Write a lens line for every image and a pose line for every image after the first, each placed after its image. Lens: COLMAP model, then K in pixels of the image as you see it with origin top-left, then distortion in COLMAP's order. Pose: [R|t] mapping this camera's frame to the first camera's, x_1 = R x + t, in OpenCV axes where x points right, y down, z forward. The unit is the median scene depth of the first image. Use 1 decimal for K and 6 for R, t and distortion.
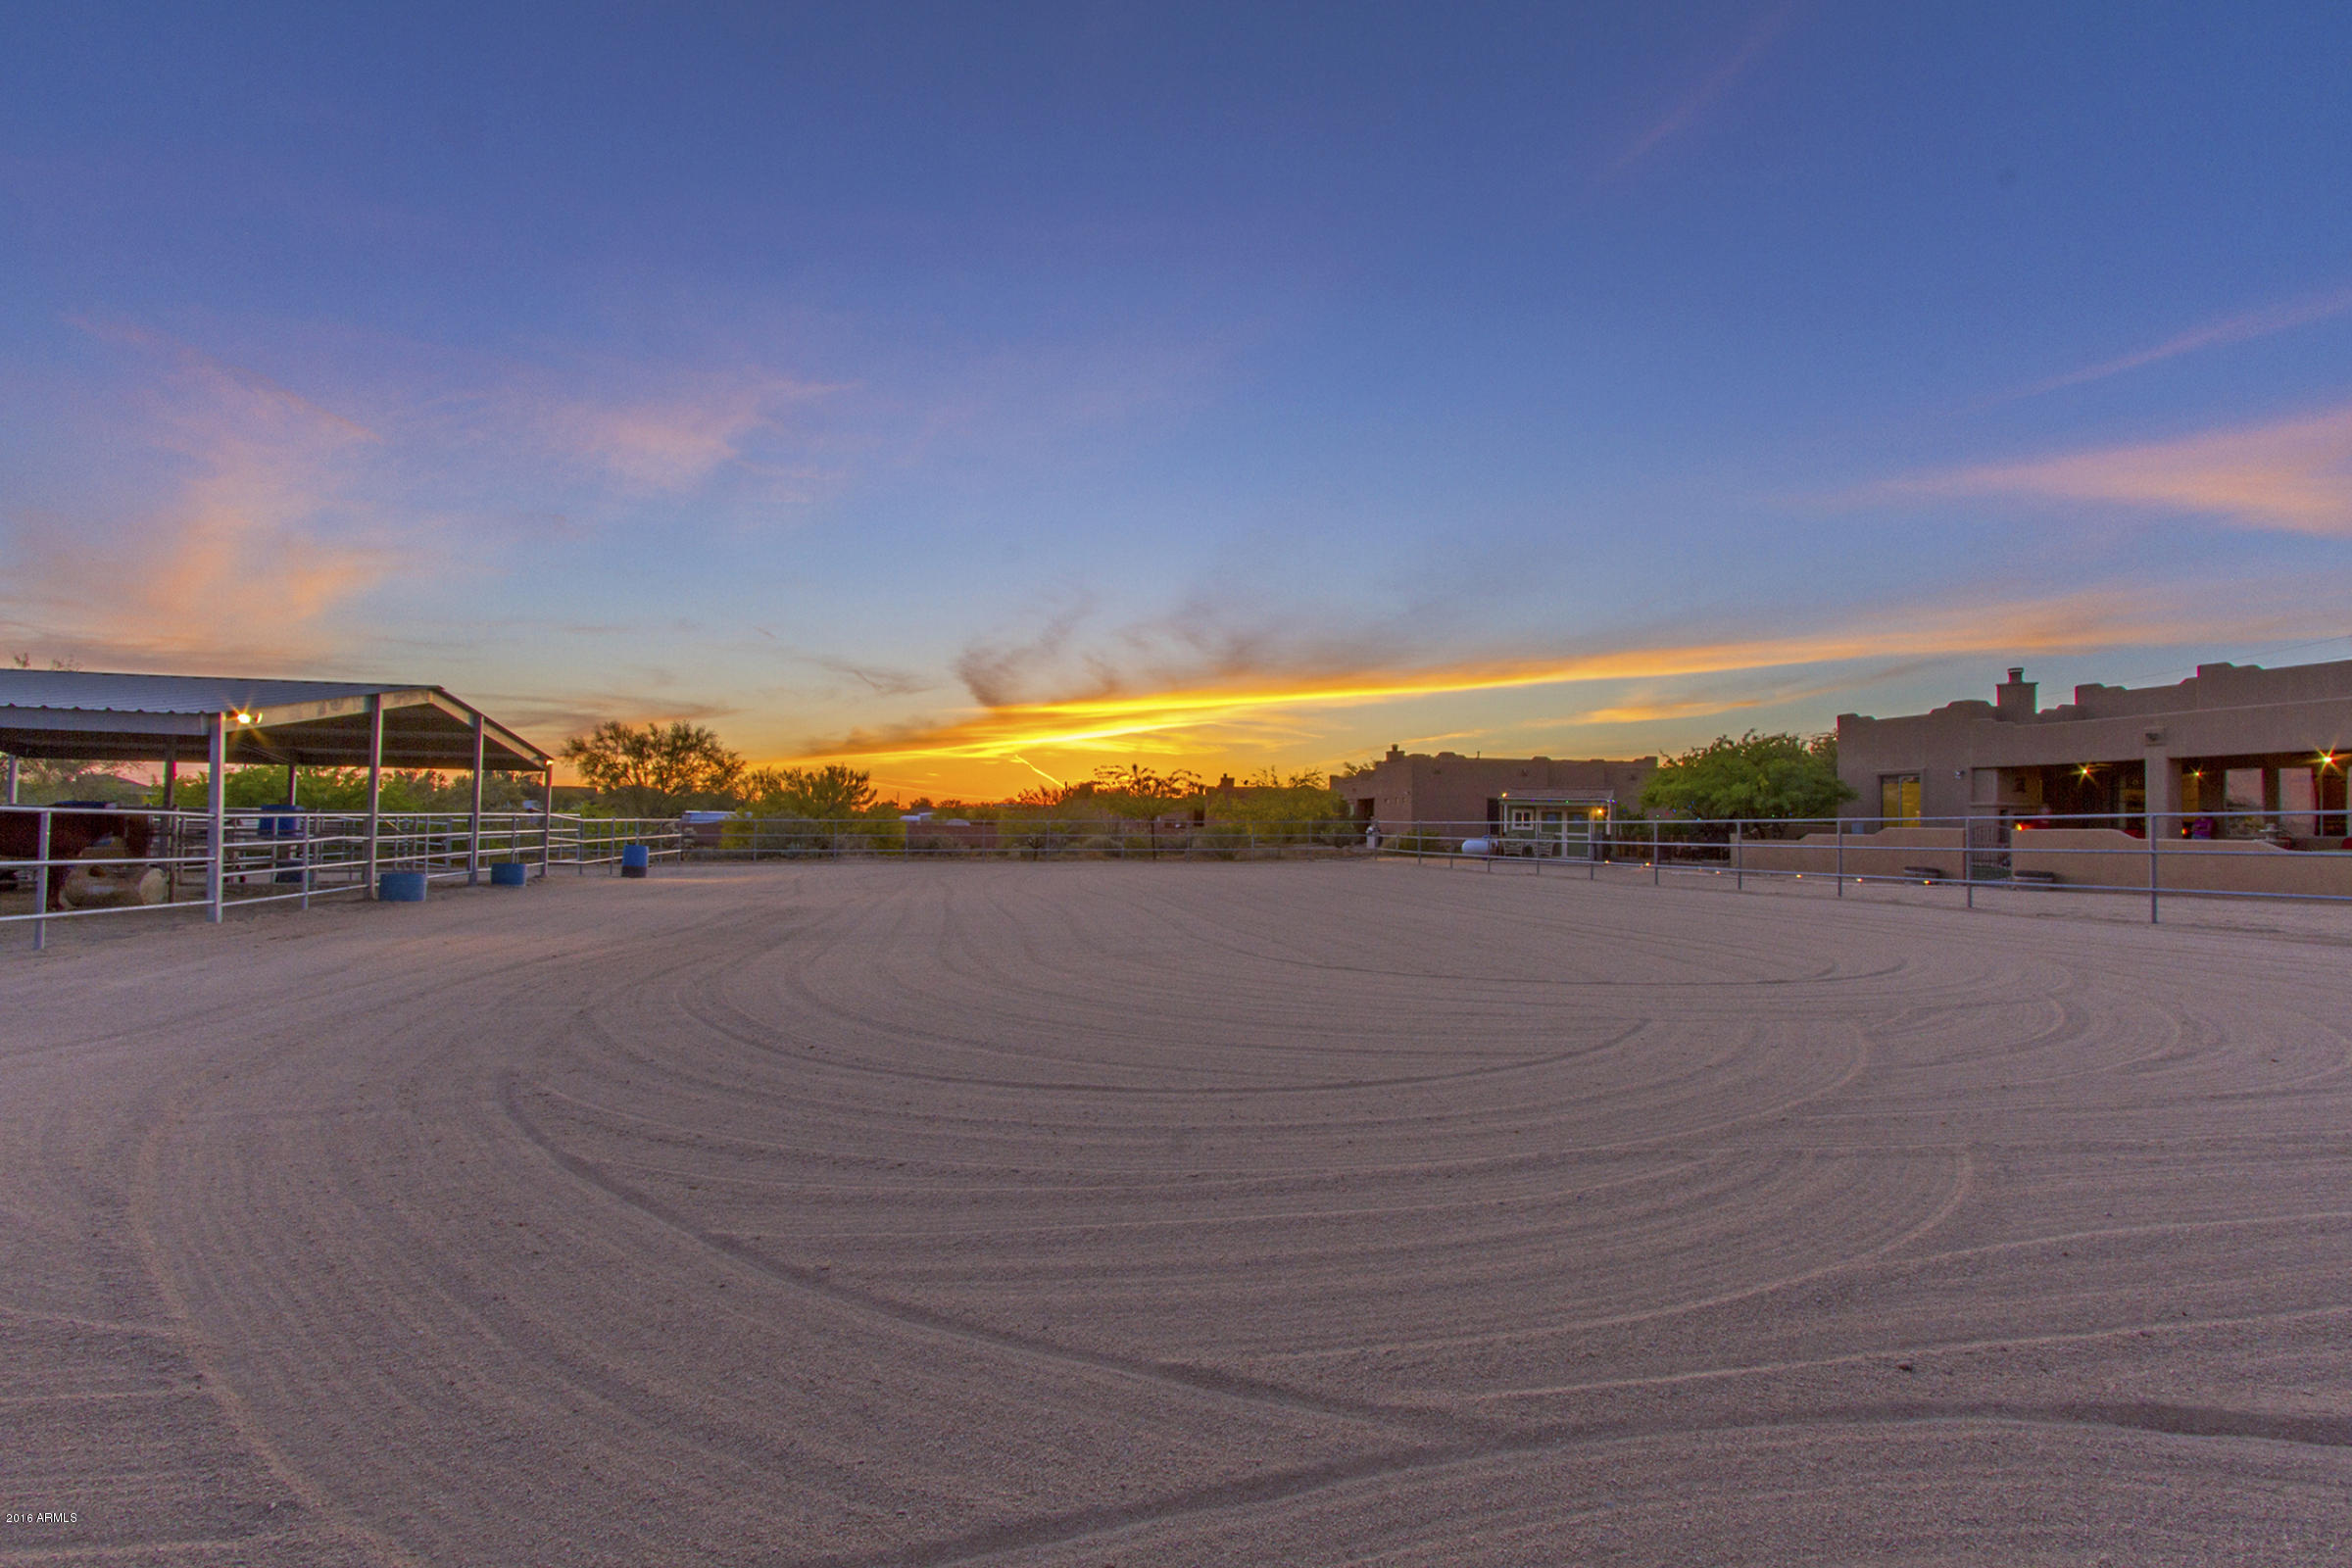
lens RADIAL K [[1084.6, 0, 1176.0], [0, 1084.6, 784.0], [0, 0, 1]] dist [0.002526, 0.000361]
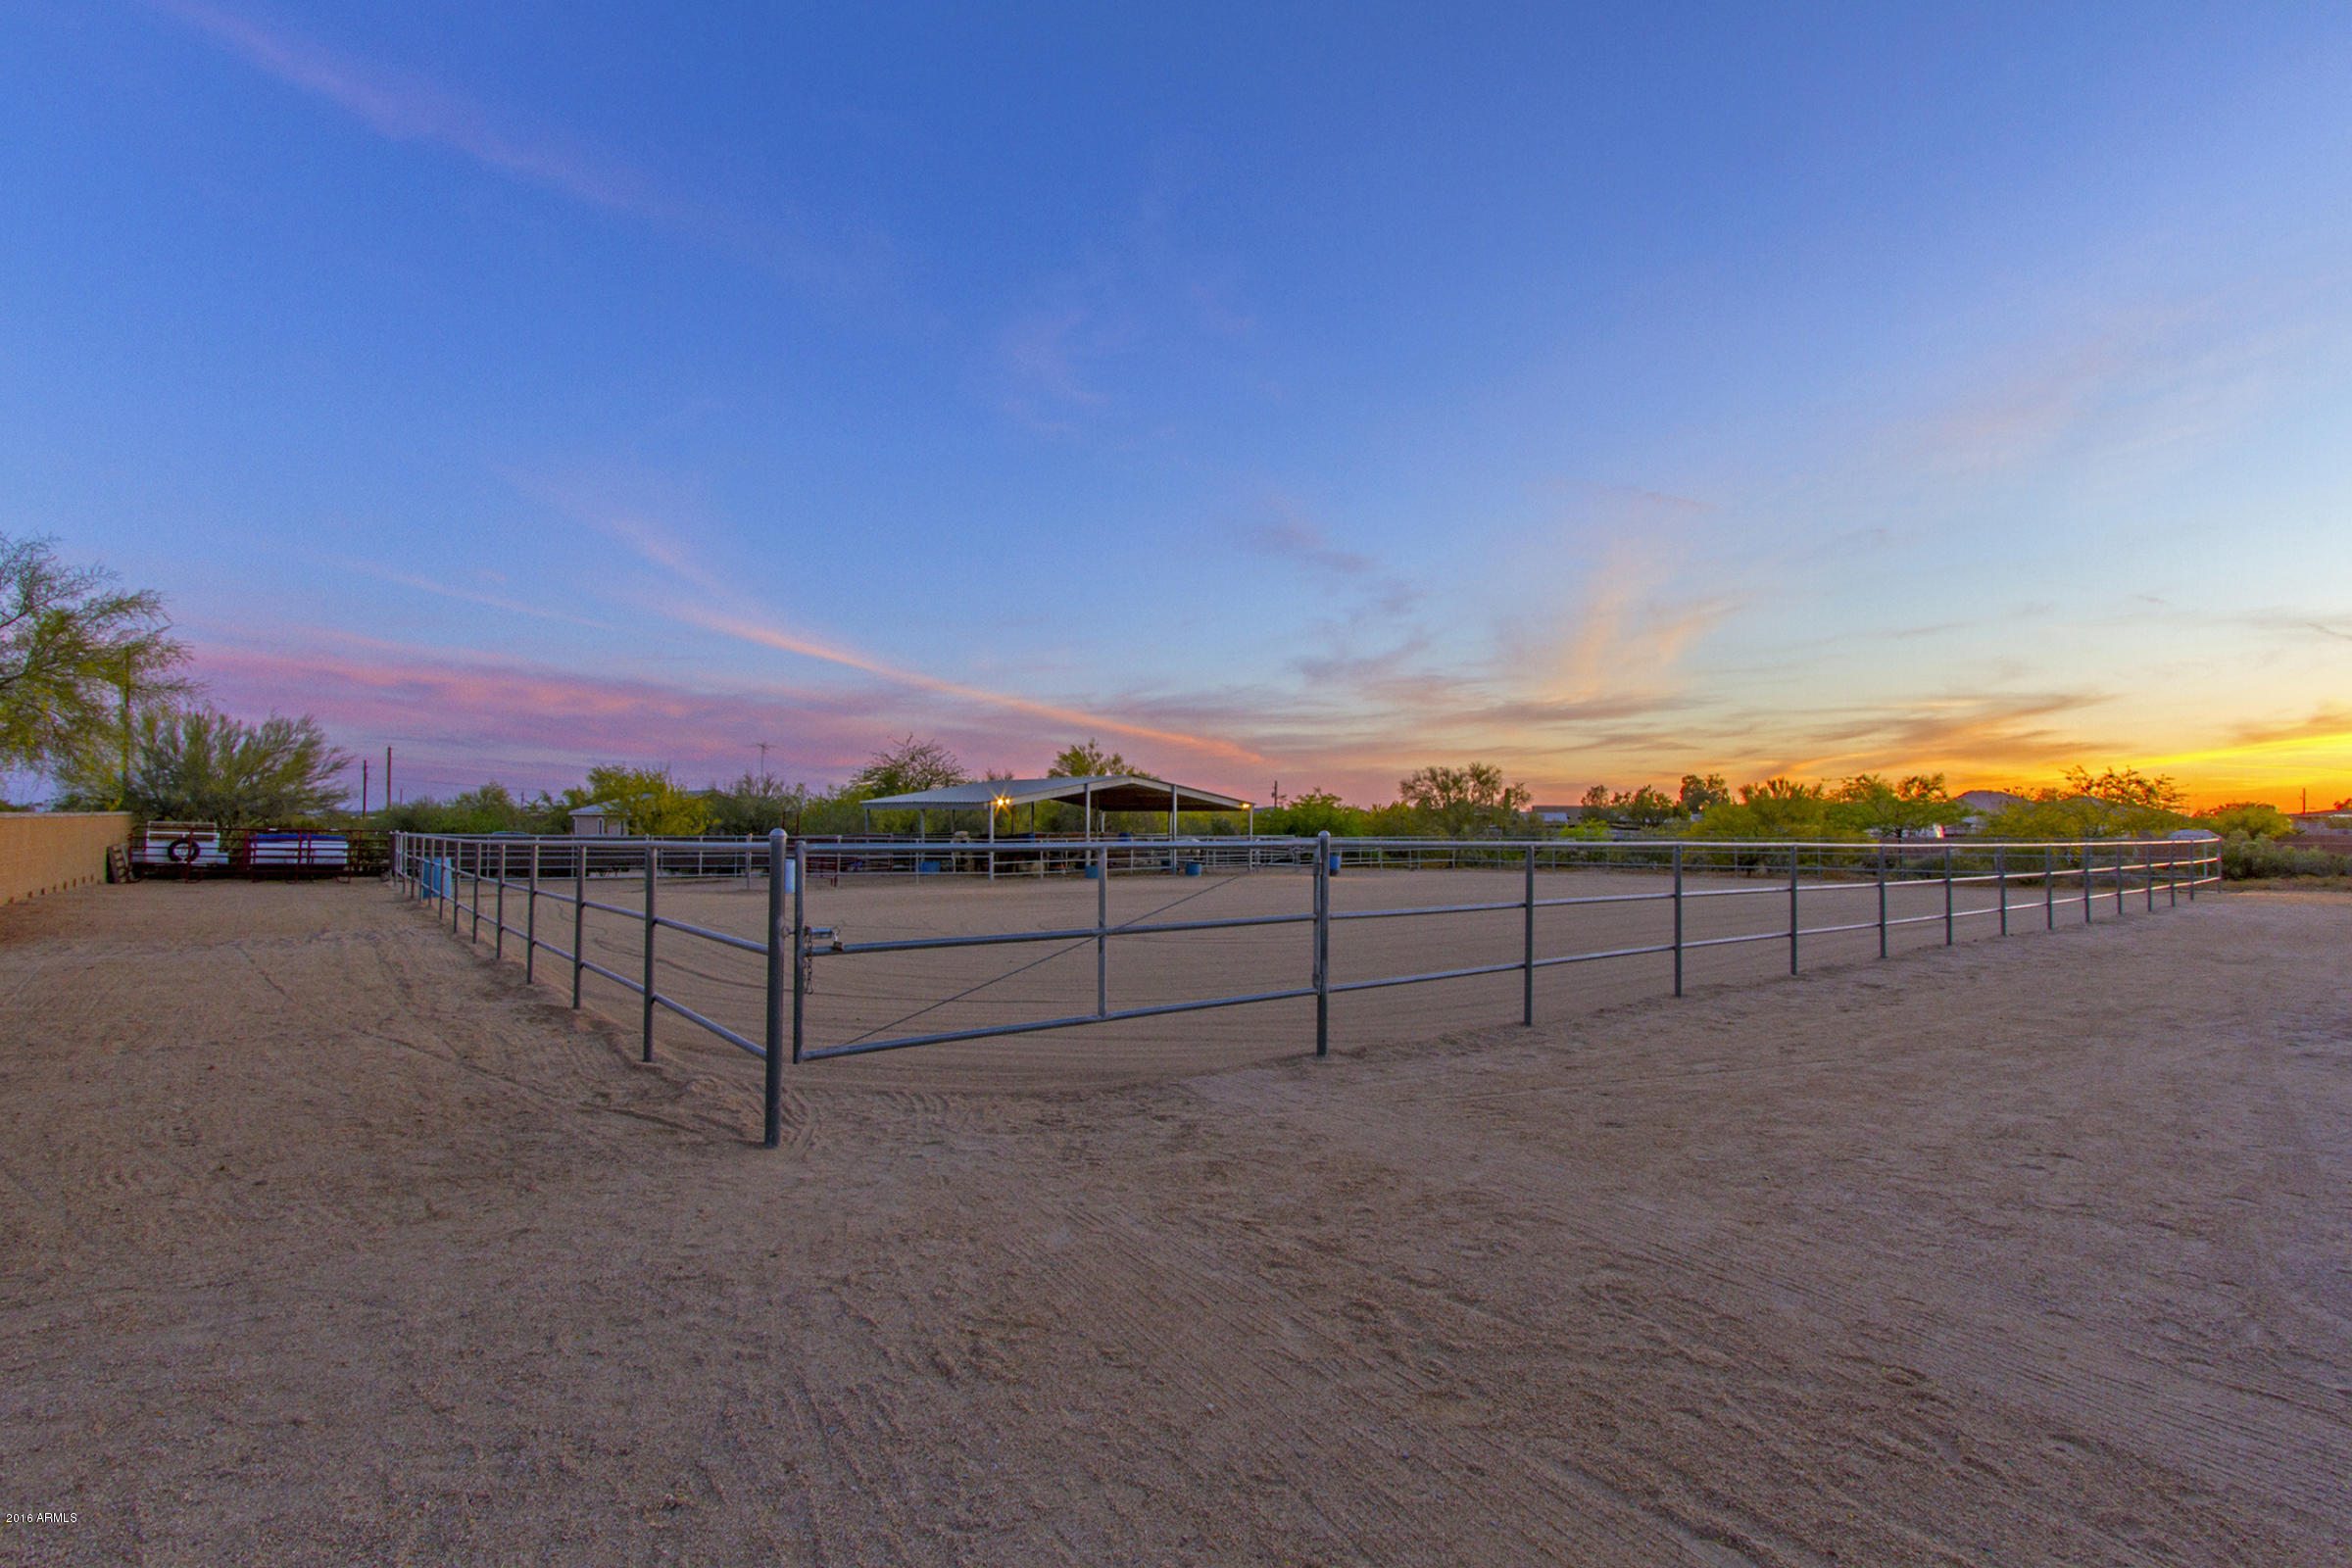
lens RADIAL K [[1084.6, 0, 1176.0], [0, 1084.6, 784.0], [0, 0, 1]] dist [0.002526, 0.000361]
pose [[0.342864, -0.047785, -0.938169, 1.020760], [0.039851, 0.998546, -0.036296, 0.003966], [0.938539, -0.024942, 0.344270, 0.315179]]
